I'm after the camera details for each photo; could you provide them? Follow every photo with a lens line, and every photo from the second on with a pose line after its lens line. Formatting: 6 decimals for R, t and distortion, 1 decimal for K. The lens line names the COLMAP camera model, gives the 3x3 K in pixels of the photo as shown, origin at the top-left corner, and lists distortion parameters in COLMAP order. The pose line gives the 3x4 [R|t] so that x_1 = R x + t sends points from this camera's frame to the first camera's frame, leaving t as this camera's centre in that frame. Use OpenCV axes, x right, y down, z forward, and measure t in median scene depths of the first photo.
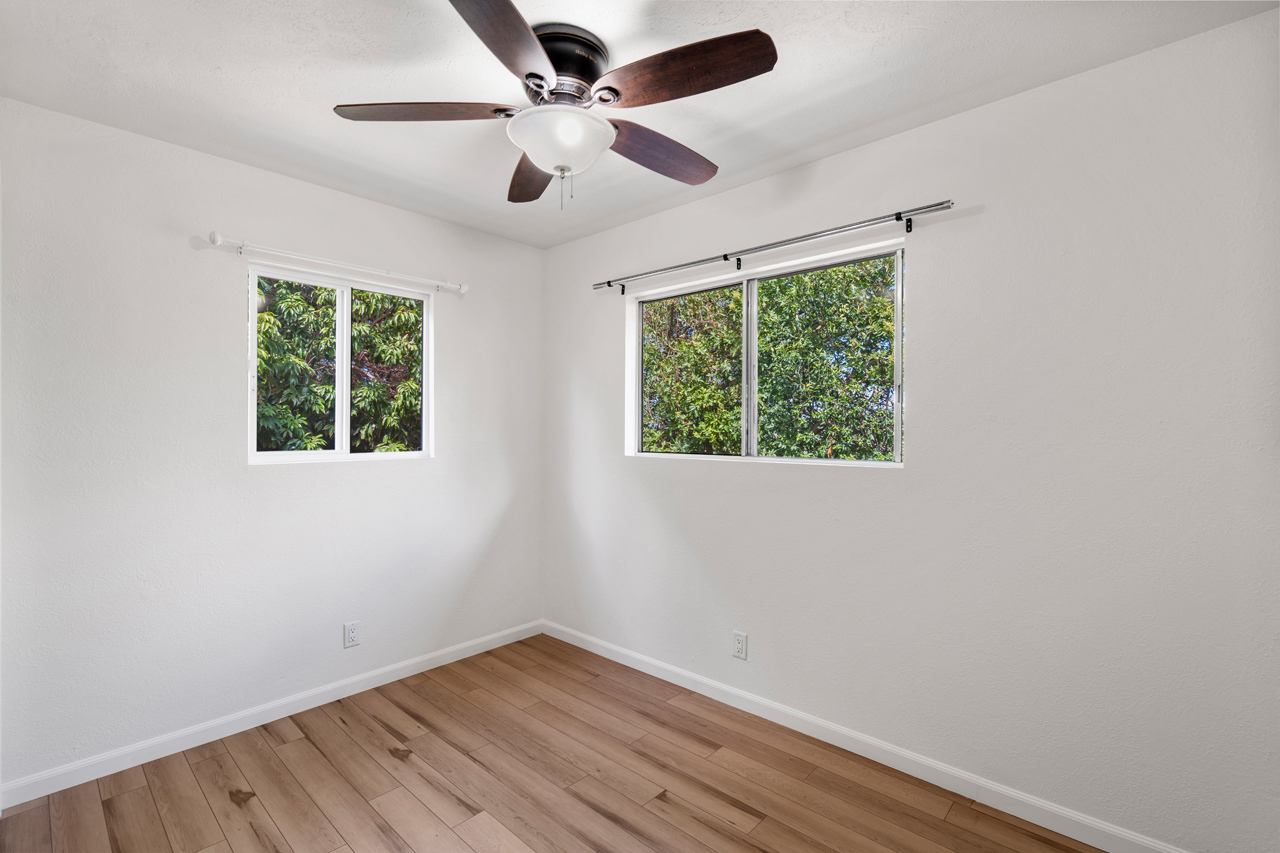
lens RADIAL K [[578.0, 0, 636.4], [0, 578.0, 425.2], [0, 0, 1]] dist [-0.001044, 0.000331]
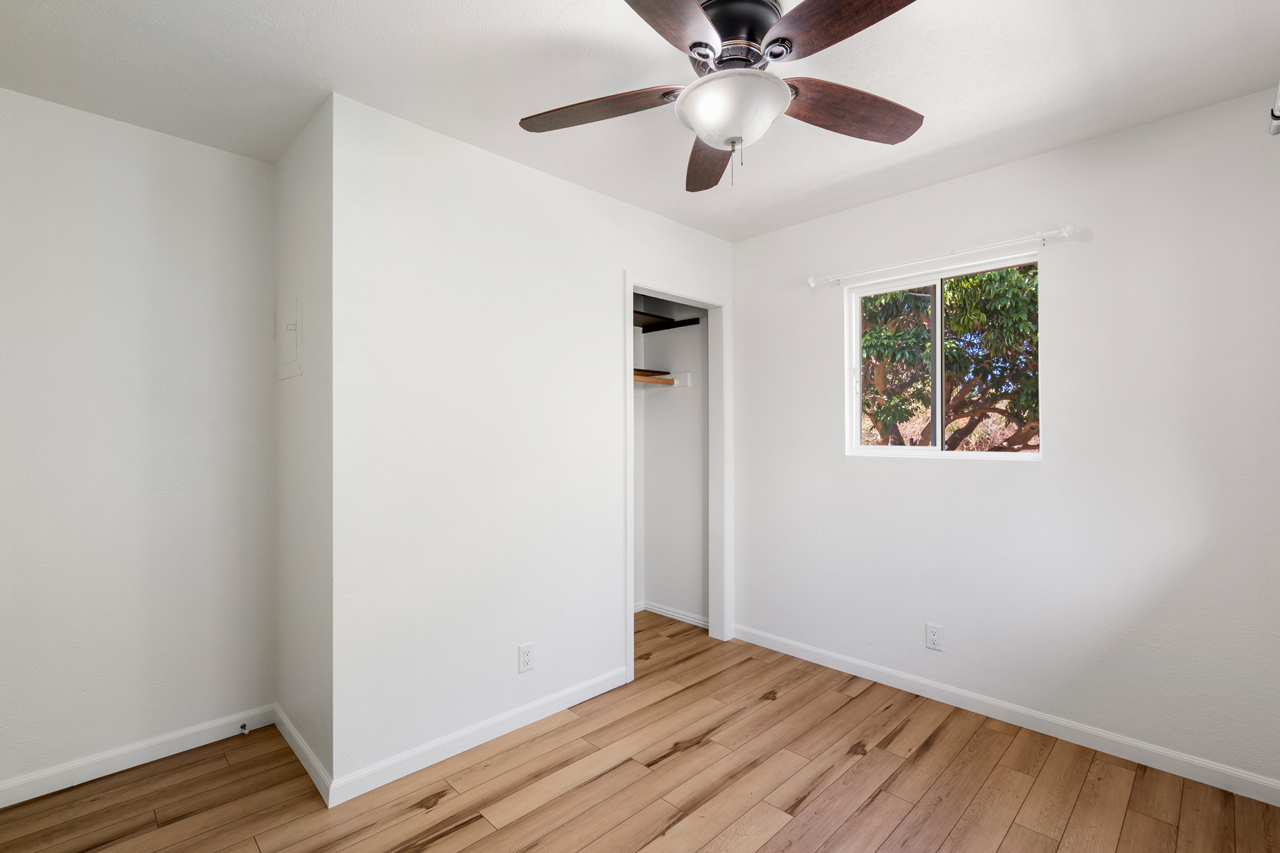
lens RADIAL K [[578.0, 0, 637.4], [0, 578.0, 431.9], [0, 0, 1]] dist [-0.001044, 0.000331]
pose [[-0.053499, 0.002890, -0.998564, 0.591075], [0.005465, 0.999982, 0.002601, 0.013210], [0.998553, -0.005318, -0.053514, 0.652824]]
